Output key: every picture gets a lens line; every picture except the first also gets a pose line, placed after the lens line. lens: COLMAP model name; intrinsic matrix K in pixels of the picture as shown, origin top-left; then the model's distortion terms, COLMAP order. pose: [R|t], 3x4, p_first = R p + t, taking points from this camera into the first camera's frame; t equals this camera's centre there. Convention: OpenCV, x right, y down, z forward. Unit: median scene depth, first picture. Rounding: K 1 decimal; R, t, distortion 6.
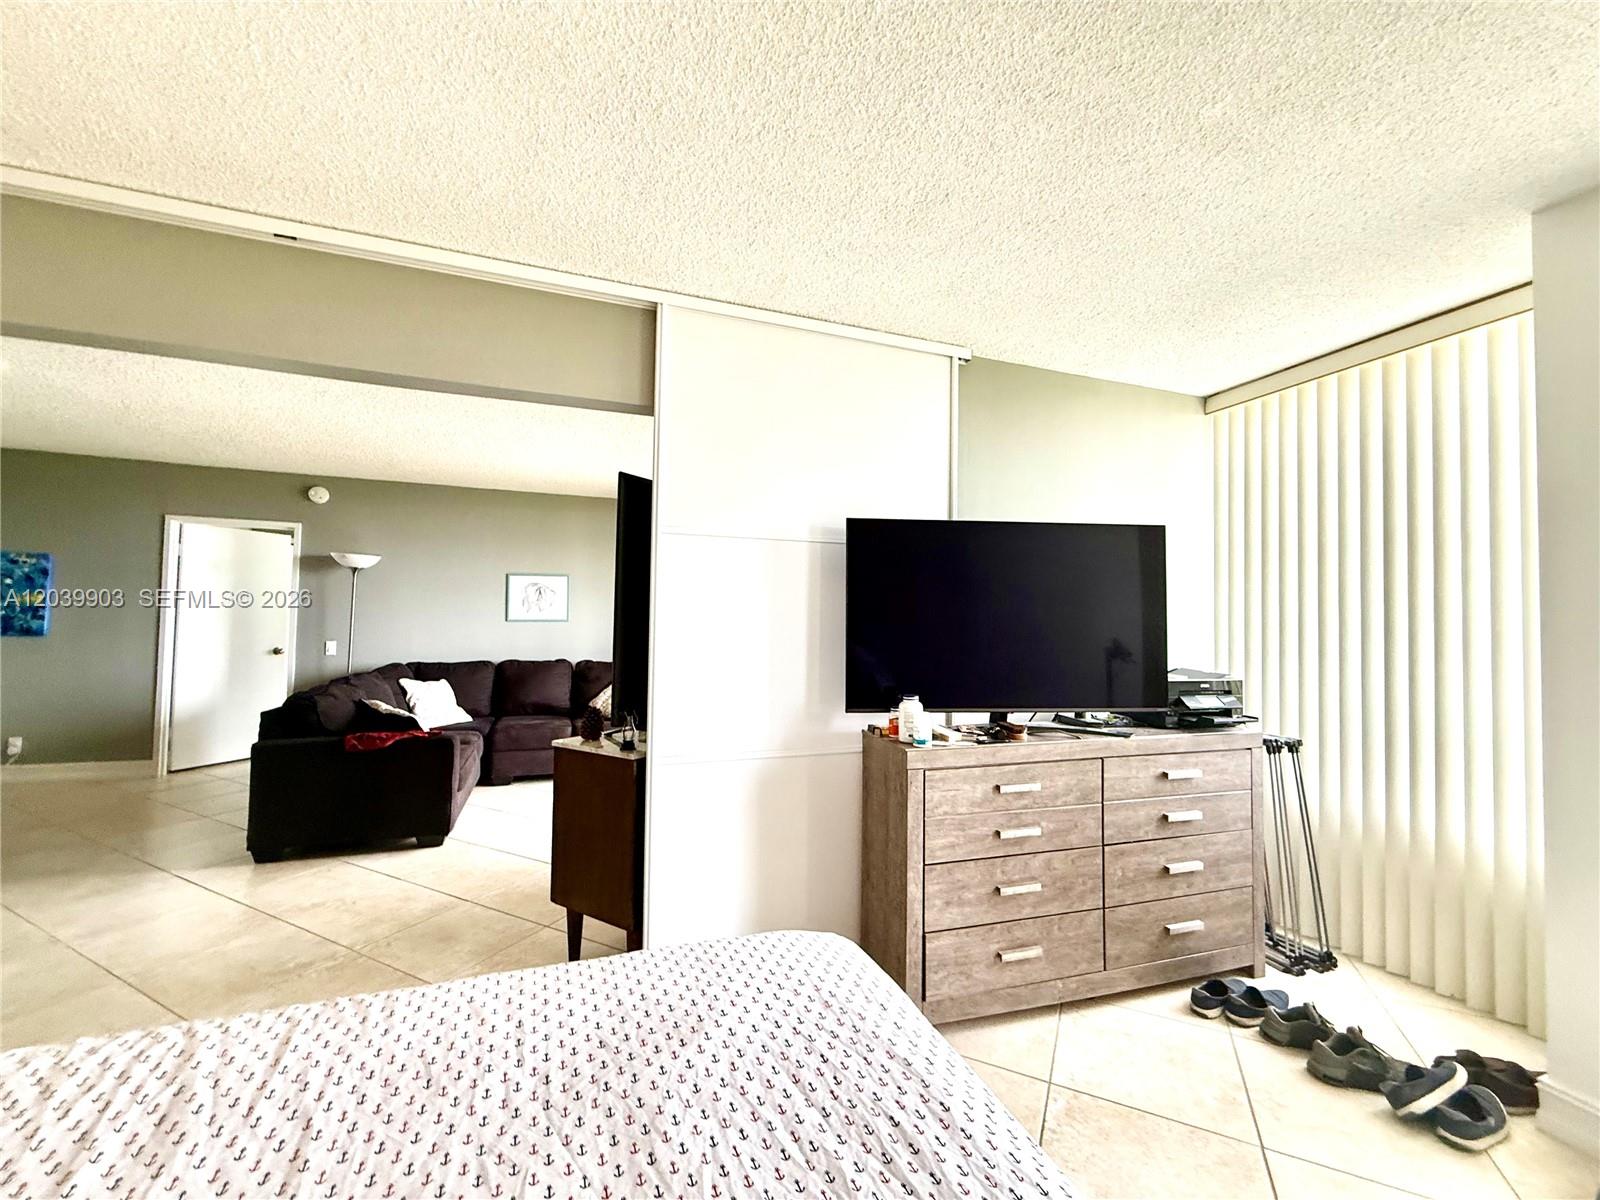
lens RADIAL K [[637.9, 0, 794.3], [0, 637.9, 600.3], [0, 0, 1]] dist [0.000571, 0.000584]
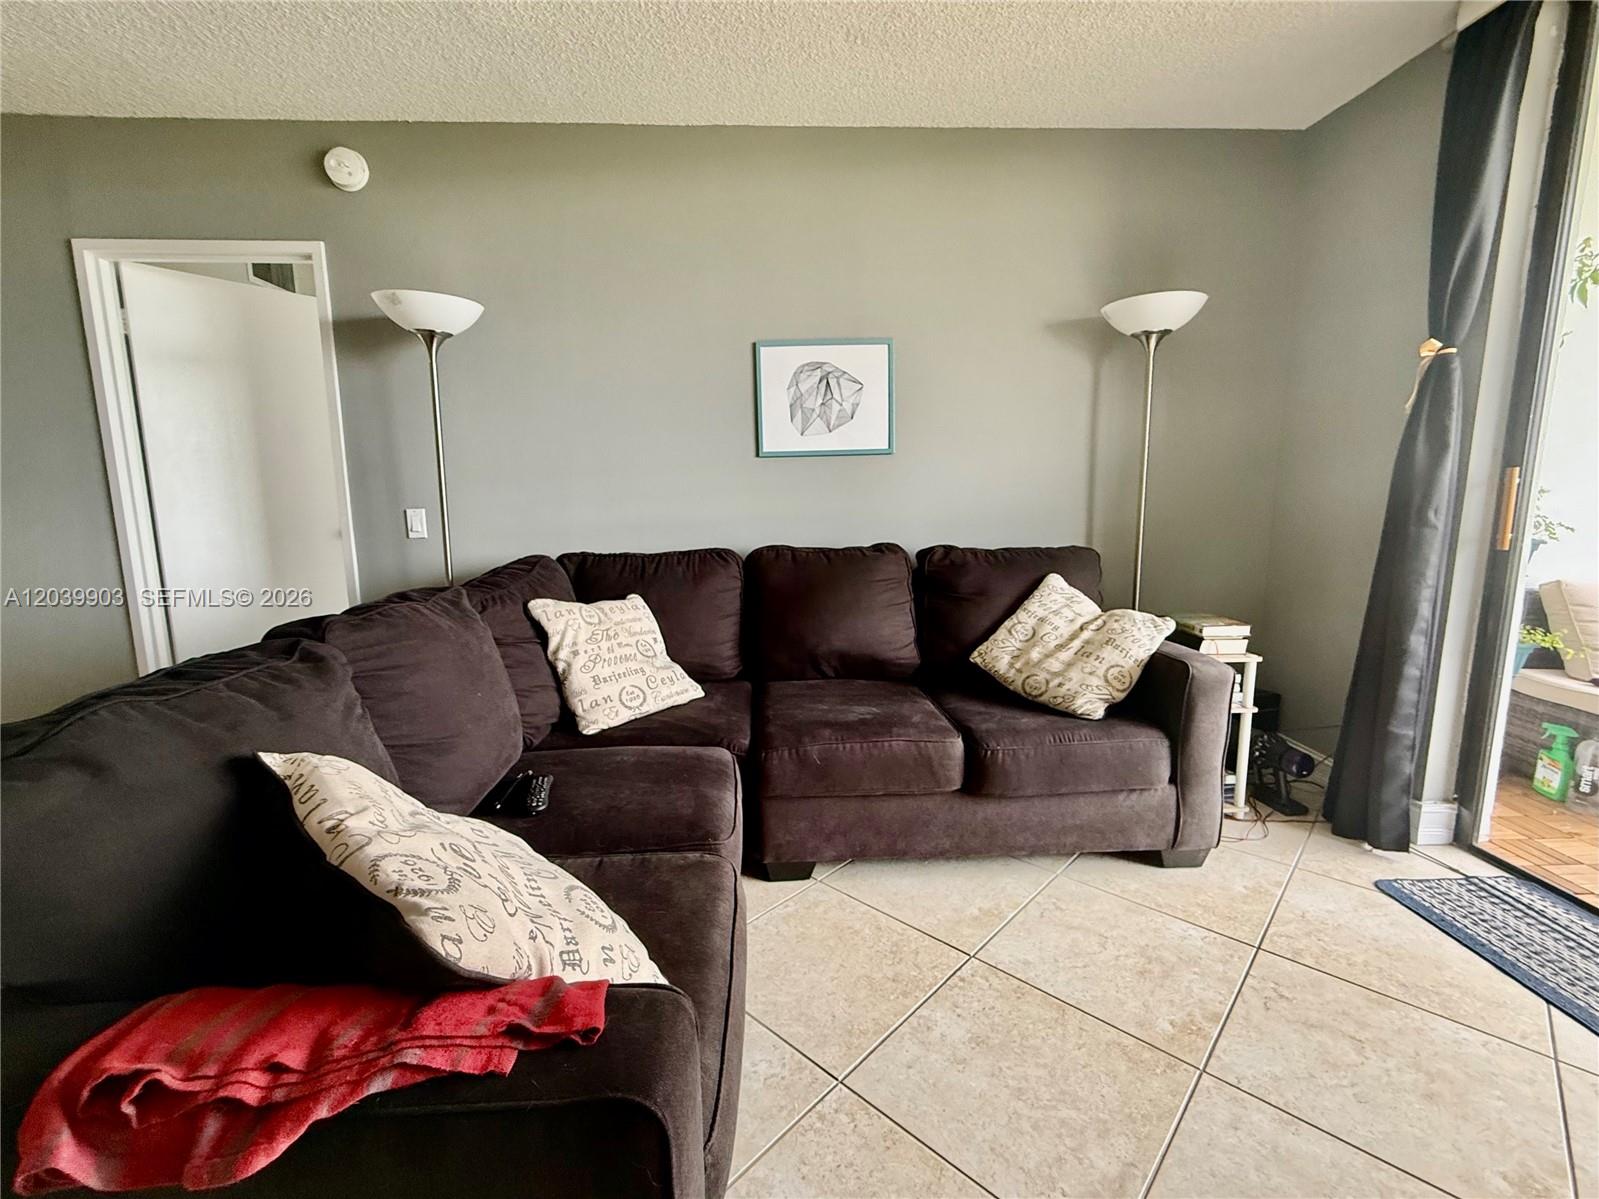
lens RADIAL K [[637.5, 0, 793.8], [0, 637.5, 599.8], [0, 0, 1]] dist [0.000571, 0.000584]
pose [[0.959090, 0.022077, -0.282241, -0.328641], [0.033620, 0.981018, 0.190982, 0.050140], [0.281099, -0.192658, 0.940142, 0.629985]]
